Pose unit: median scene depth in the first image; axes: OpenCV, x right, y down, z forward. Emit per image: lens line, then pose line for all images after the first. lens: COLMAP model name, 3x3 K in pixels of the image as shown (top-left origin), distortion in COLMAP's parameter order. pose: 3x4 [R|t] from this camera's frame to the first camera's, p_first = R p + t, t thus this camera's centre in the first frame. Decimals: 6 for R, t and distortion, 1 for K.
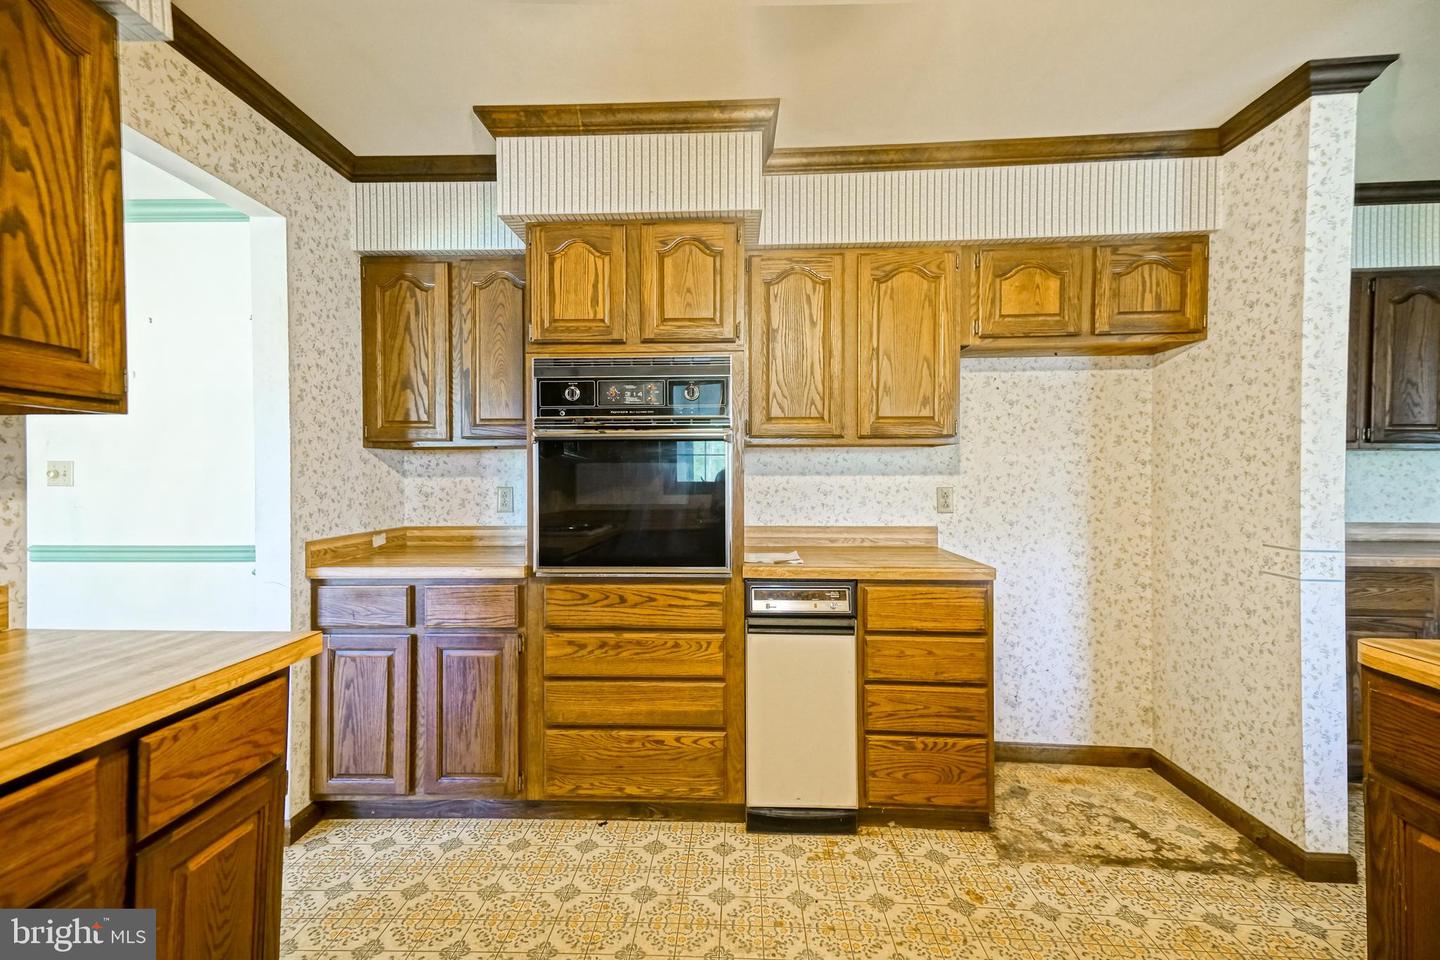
lens RADIAL K [[633.7, 0, 720.0], [0, 633.7, 480.0], [0, 0, 1]] dist [0.040624, 0.000126]
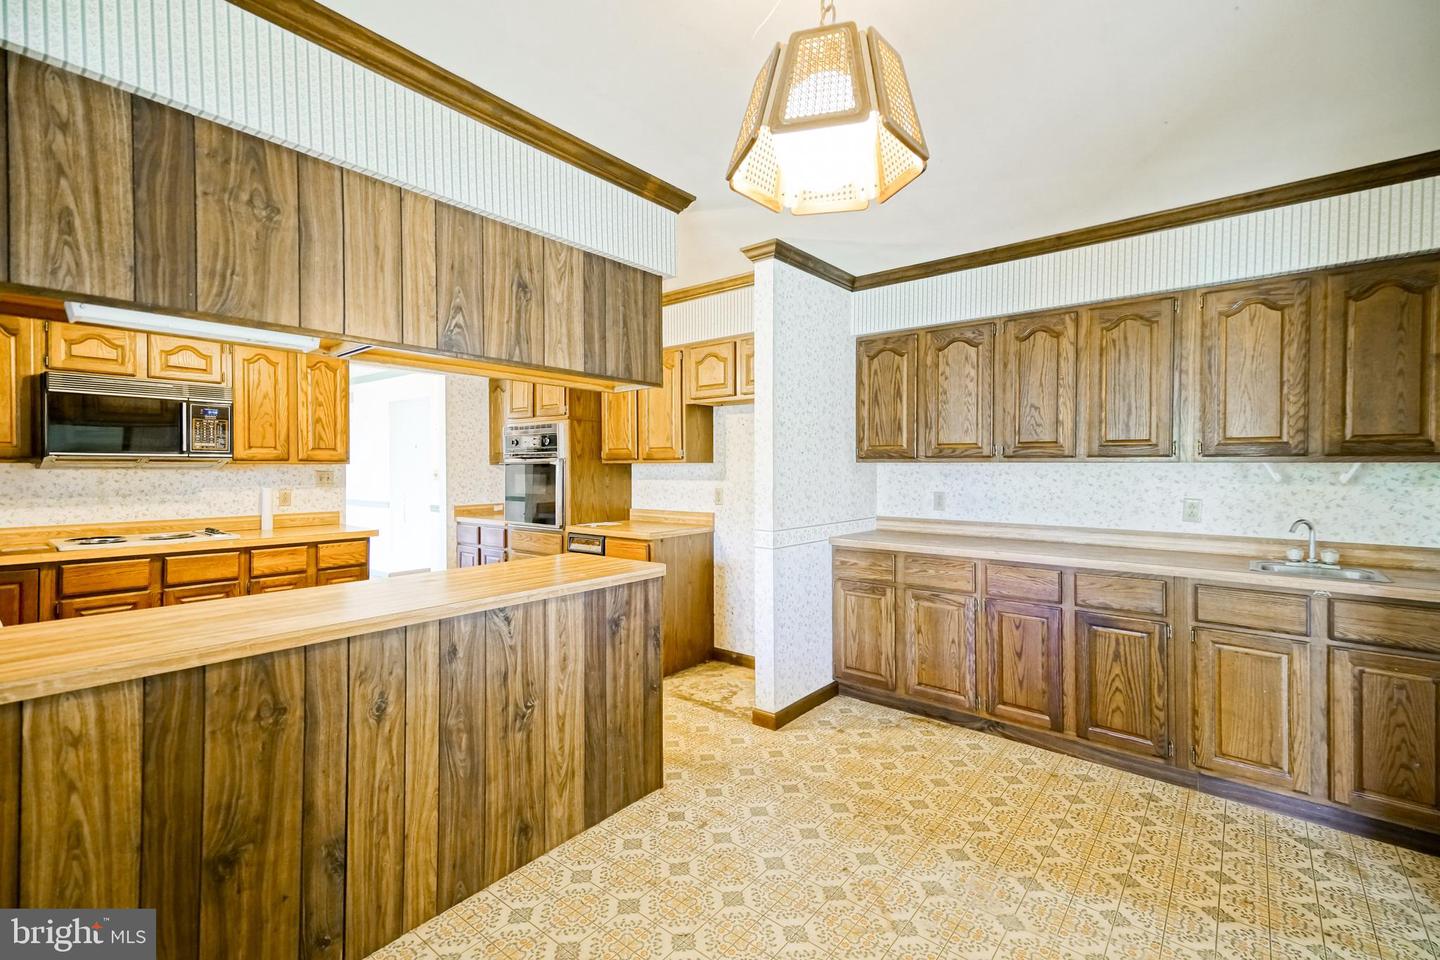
lens RADIAL K [[654.4, 0, 703.8], [0, 654.4, 473.1], [0, 0, 1]] dist [0.040358, 0.000111]
pose [[0.785930, 0.004743, -0.618297, 1.632813], [-0.001518, 0.999982, 0.005741, -0.043155], [0.618313, -0.003573, 0.785924, -0.361929]]
